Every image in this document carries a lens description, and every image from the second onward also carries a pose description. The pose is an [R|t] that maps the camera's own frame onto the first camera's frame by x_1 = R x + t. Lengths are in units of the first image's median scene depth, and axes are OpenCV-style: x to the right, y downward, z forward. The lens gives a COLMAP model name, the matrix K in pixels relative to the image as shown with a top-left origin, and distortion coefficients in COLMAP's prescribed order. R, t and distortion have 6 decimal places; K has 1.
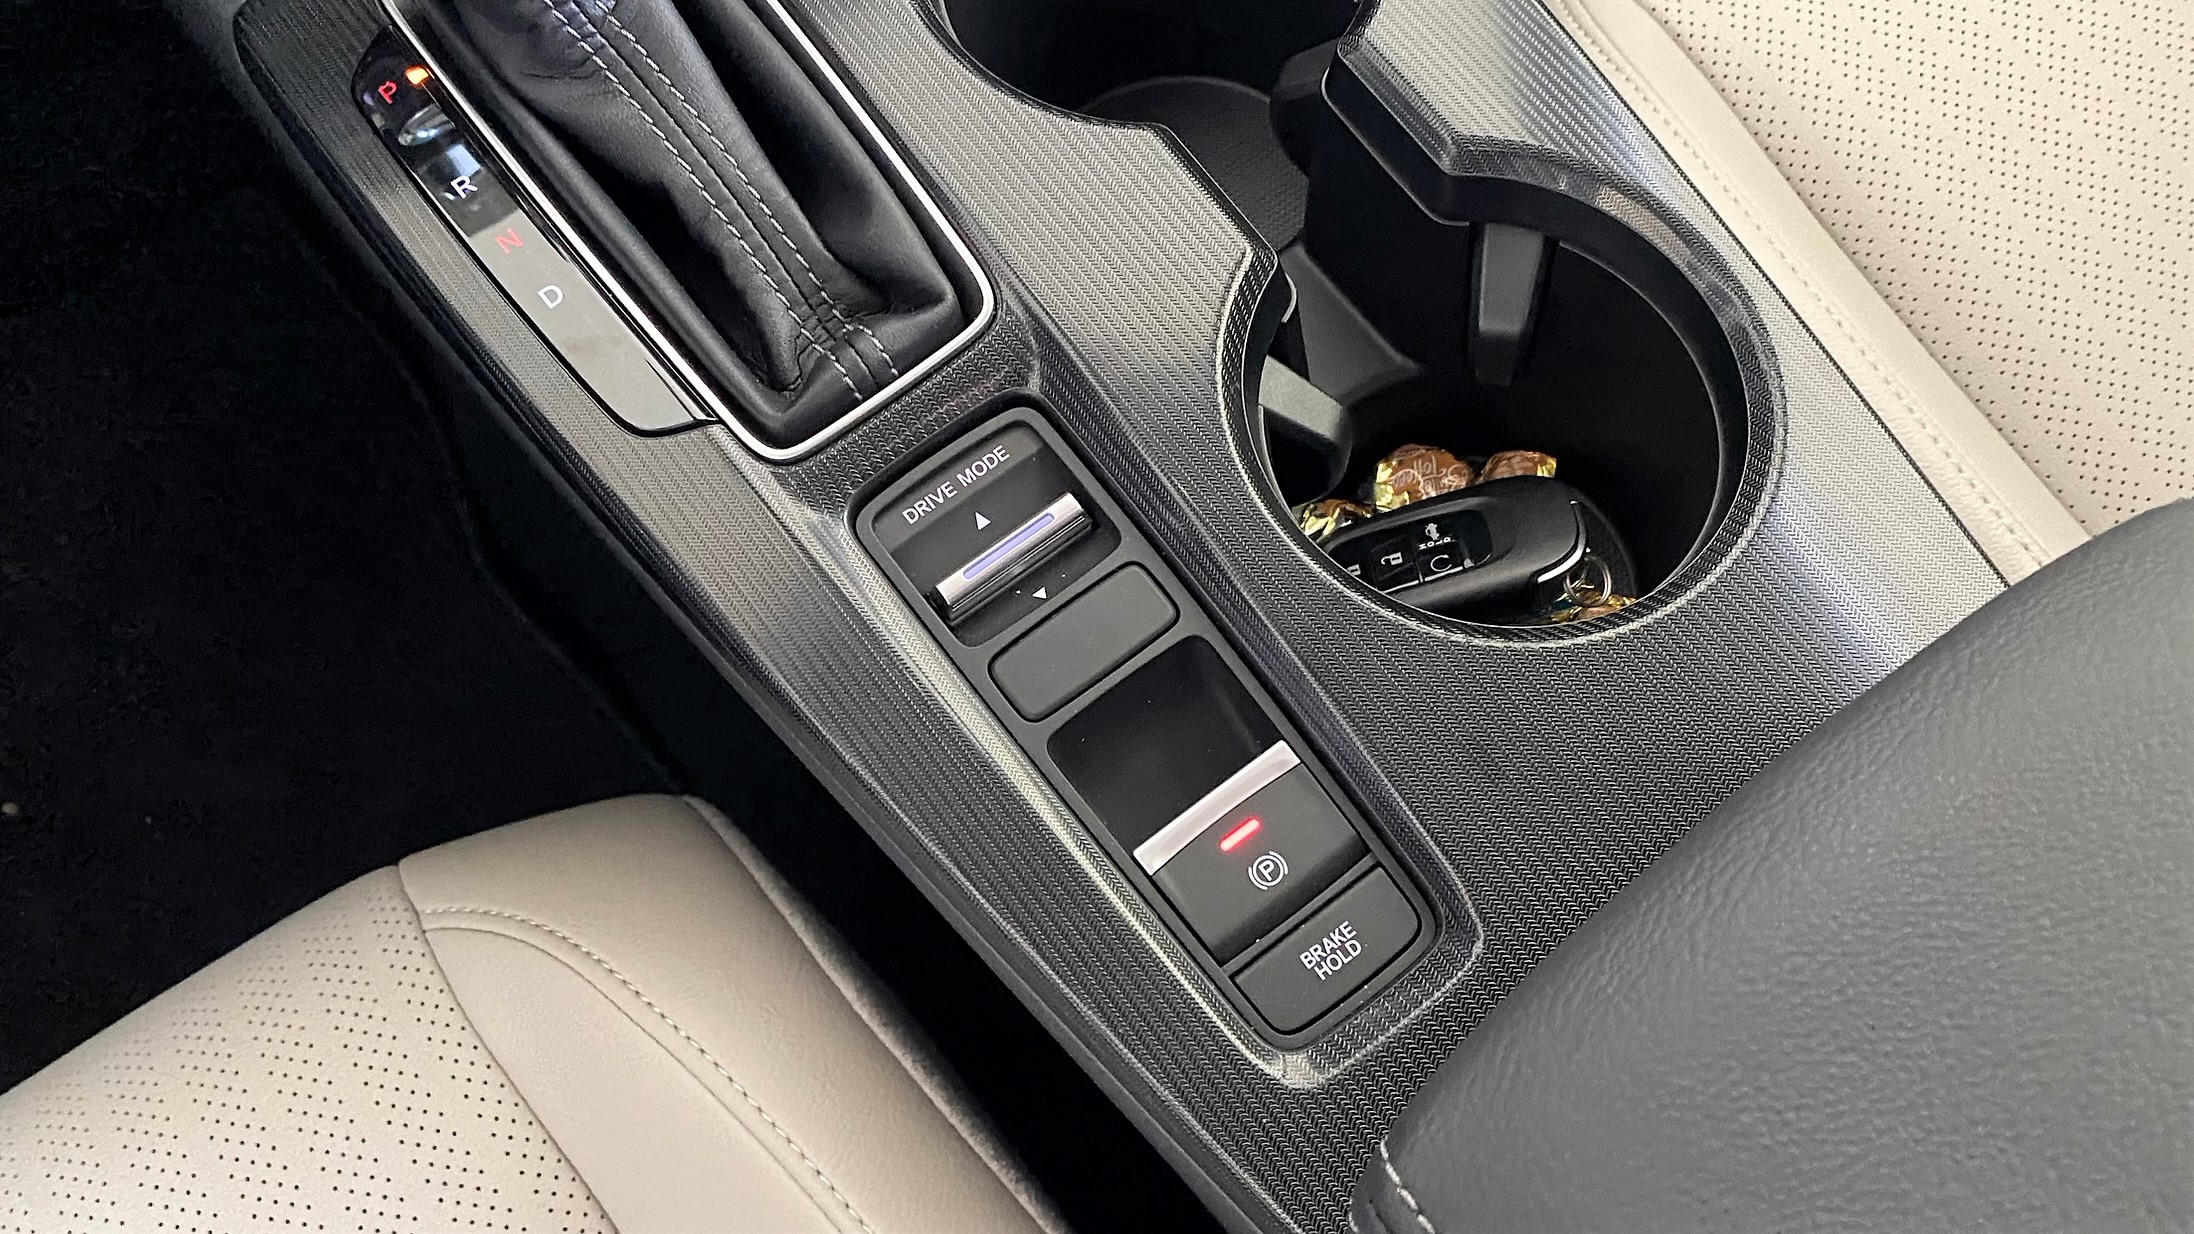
lens RADIAL K [[1759.8, 0, 1099.6], [0, 1759.8, 601.7], [0, 0, 1]] dist [0.079365, -0.171051]
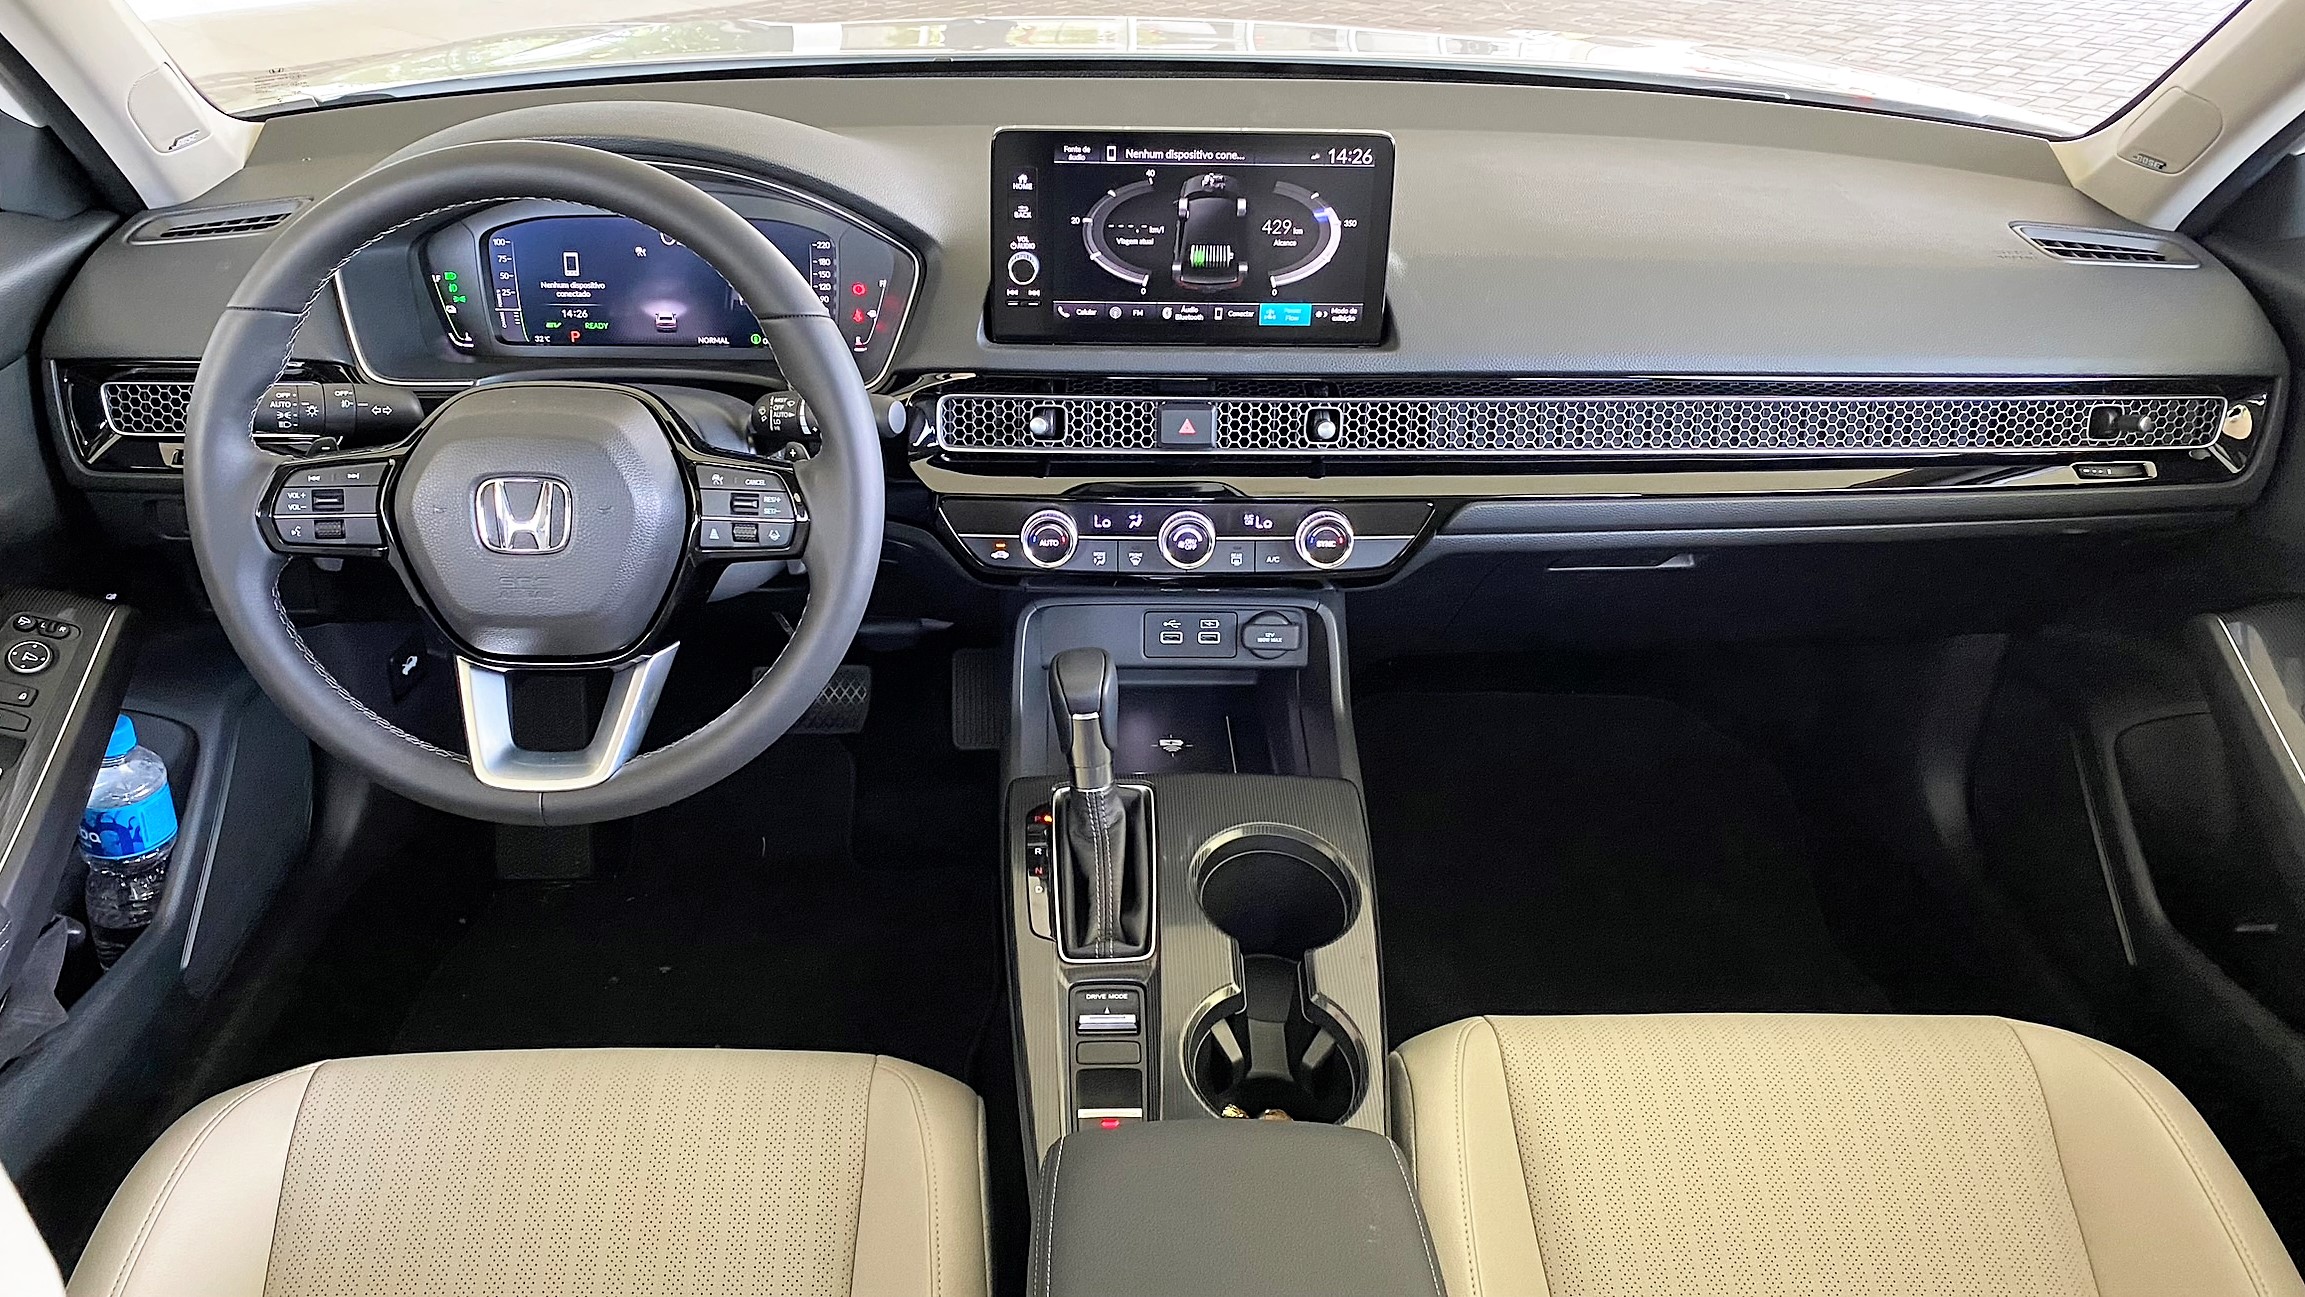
lens RADIAL K [[1795.5, 0, 1118.8], [0, 1795.5, 614.3], [0, 0, 1]] dist [0.165514, -0.357013]
pose [[0.815426, 0.386176, -0.431218, 0.978212], [-0.554373, 0.735365, -0.389756, 0.623043], [0.166588, 0.556873, 0.813721, -1.813215]]
